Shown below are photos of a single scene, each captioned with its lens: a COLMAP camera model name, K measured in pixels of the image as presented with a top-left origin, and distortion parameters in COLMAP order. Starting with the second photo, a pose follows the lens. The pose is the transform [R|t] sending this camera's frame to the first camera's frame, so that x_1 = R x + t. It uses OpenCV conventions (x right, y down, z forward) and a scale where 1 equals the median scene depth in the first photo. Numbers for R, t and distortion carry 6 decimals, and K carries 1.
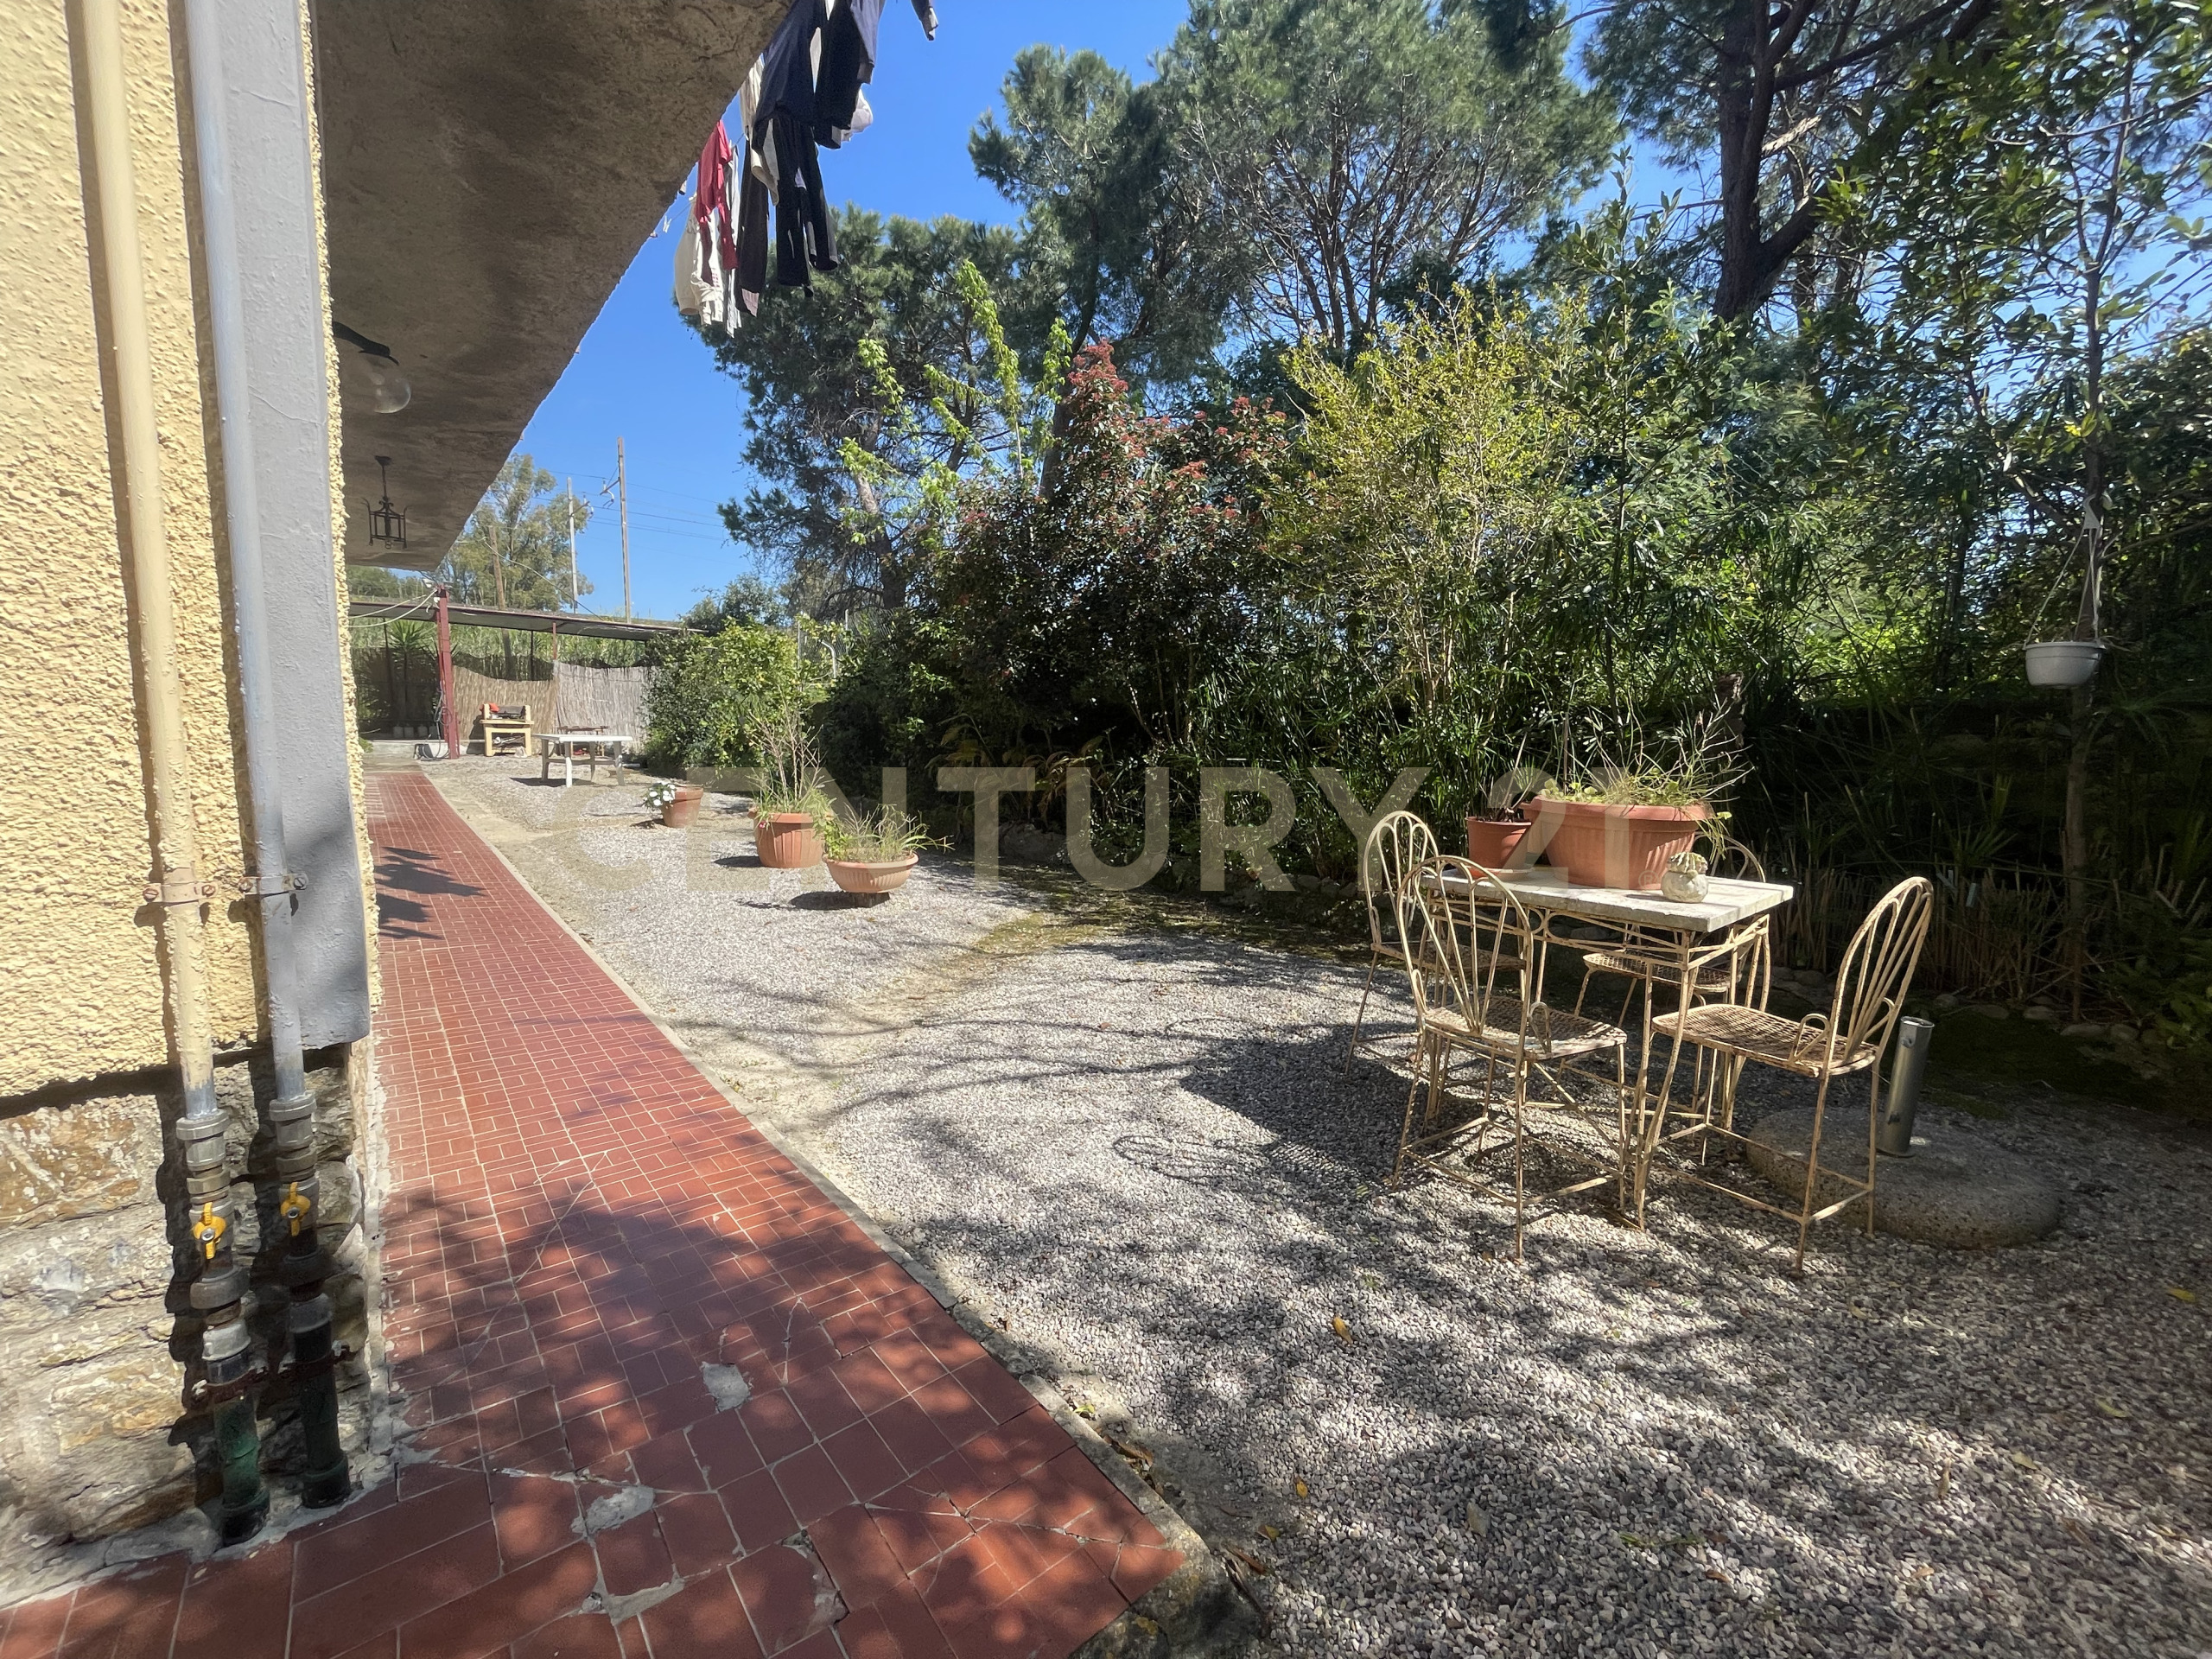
lens RADIAL K [[891.6, 0, 1106.3], [0, 891.6, 832.1], [0, 0, 1]] dist [-0.002169, -0.000071]
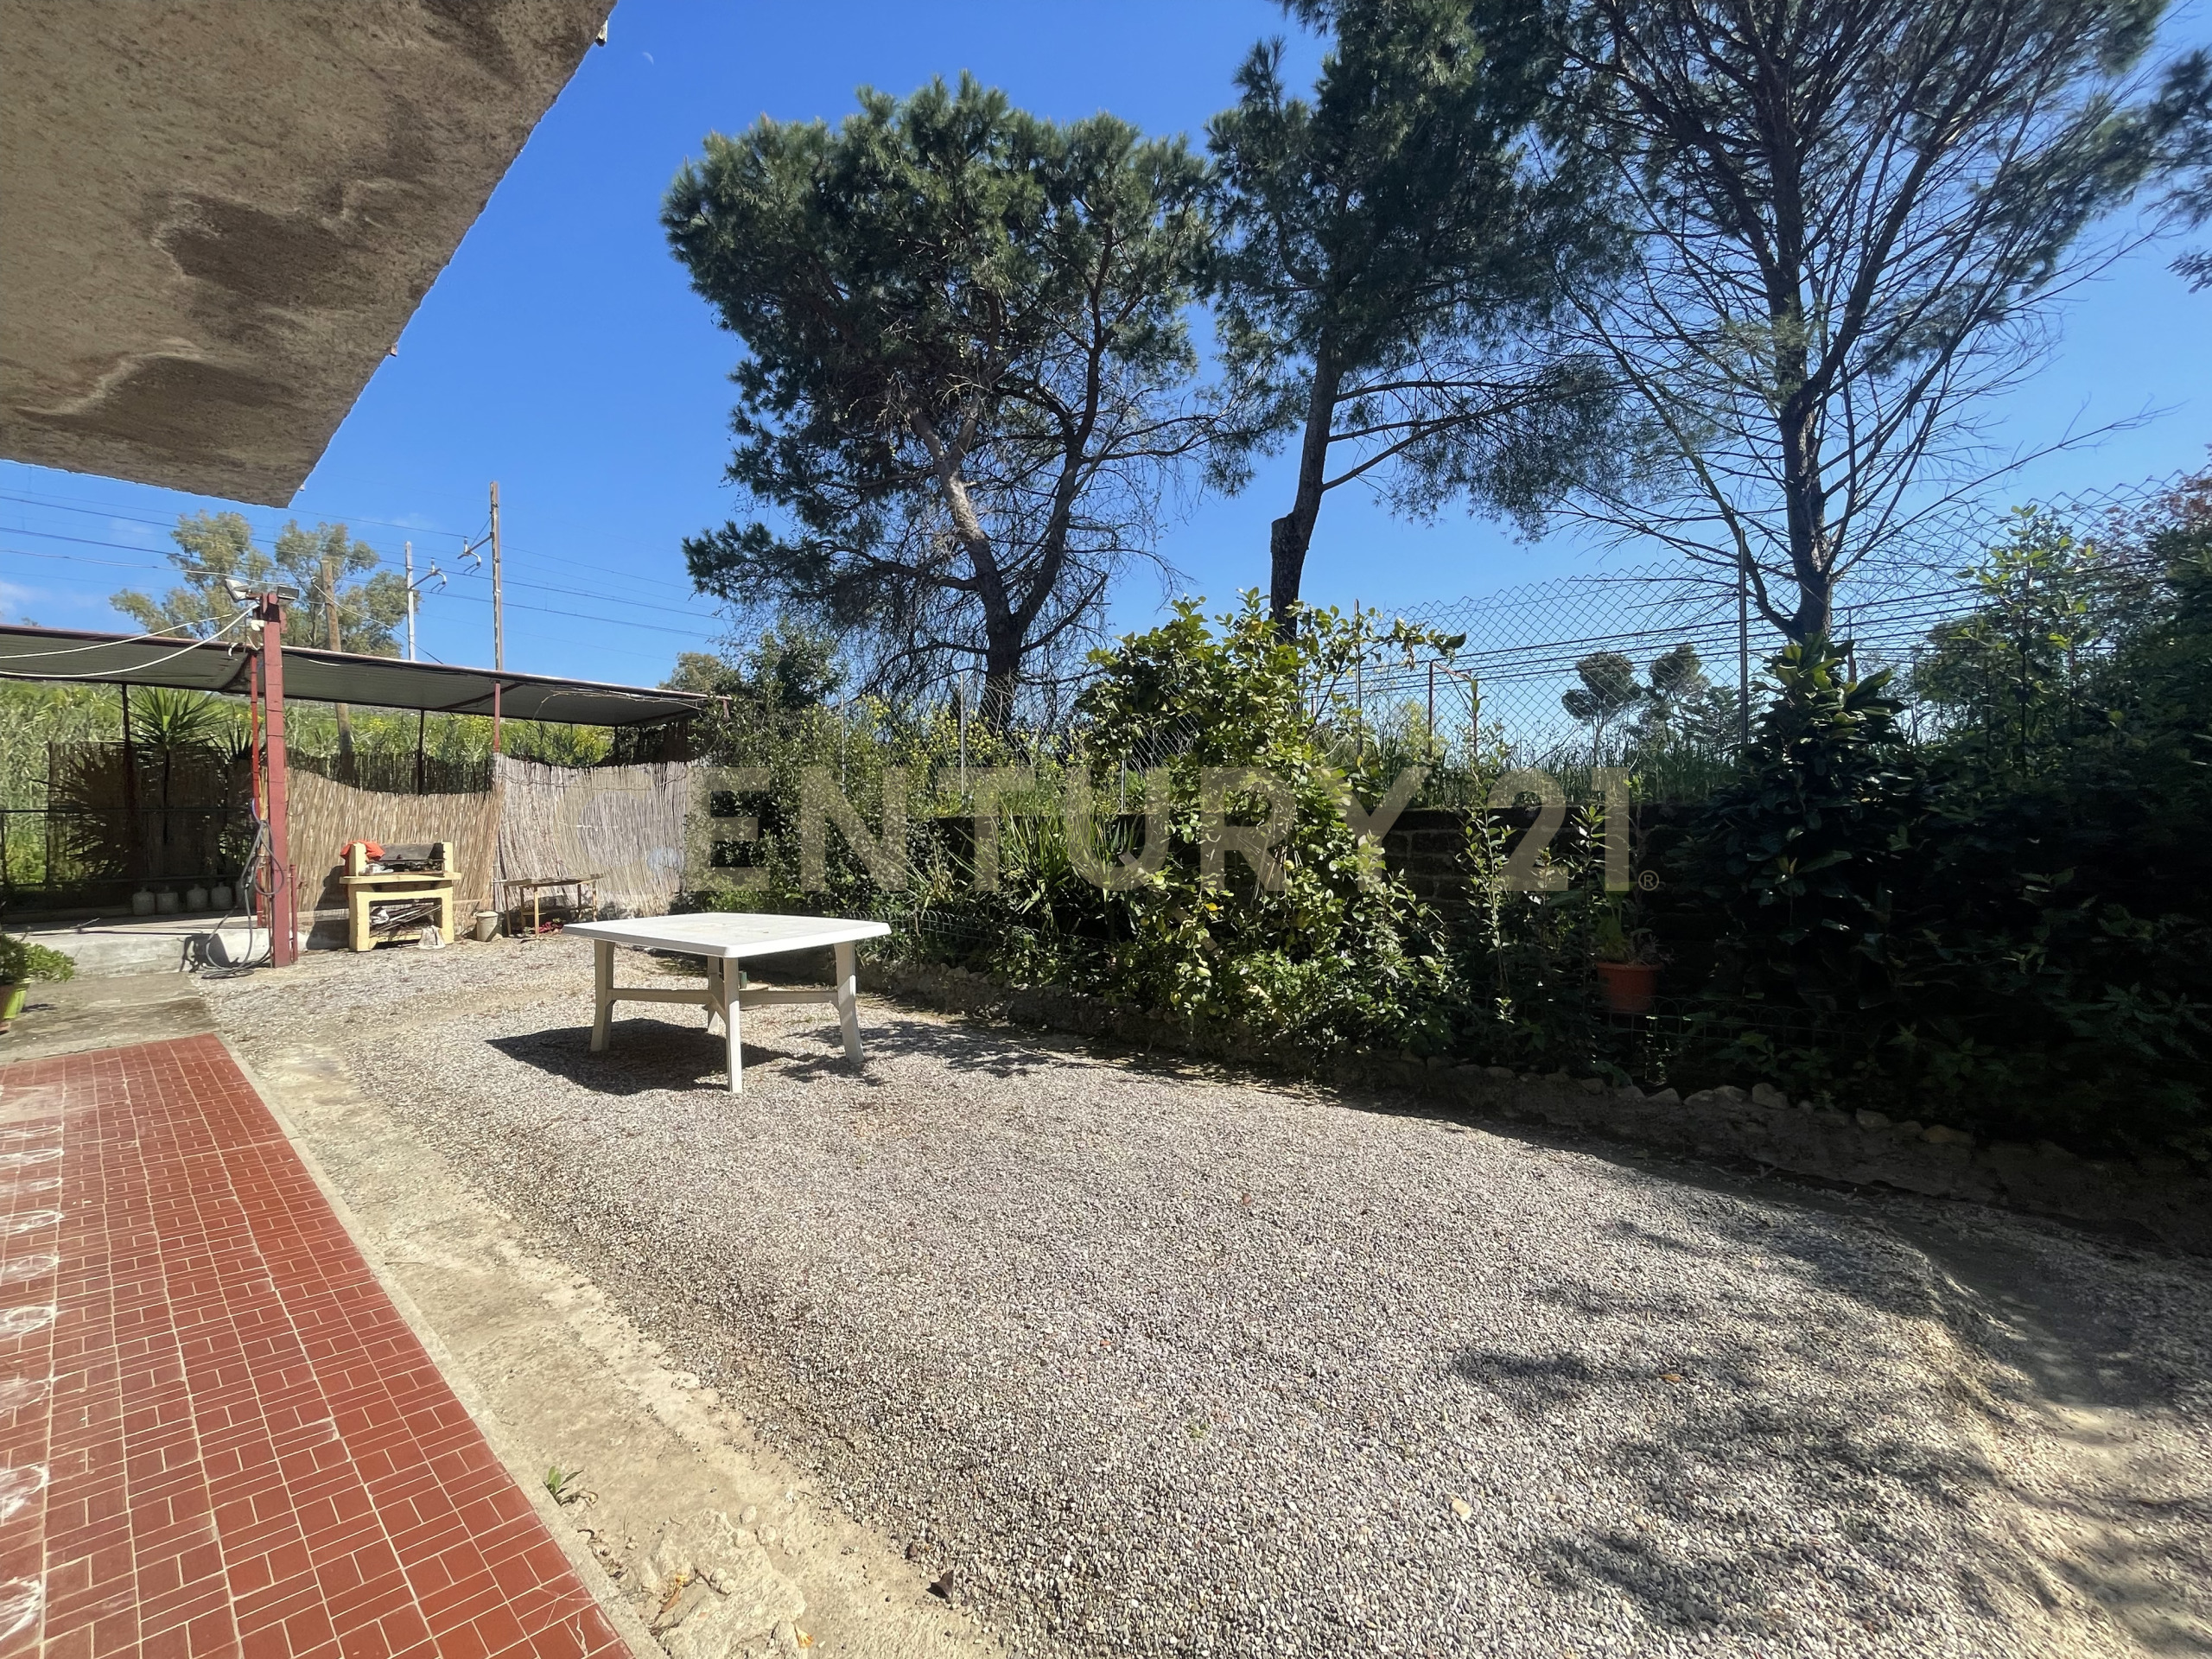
lens RADIAL K [[891.6, 0, 1105.8], [0, 891.6, 828.6], [0, 0, 1]] dist [-0.002169, -0.000071]
pose [[0.986493, -0.041896, 0.158356, -0.361603], [0.058925, 0.992786, -0.104417, -0.074914], [-0.152839, 0.112338, 0.981845, 0.449210]]
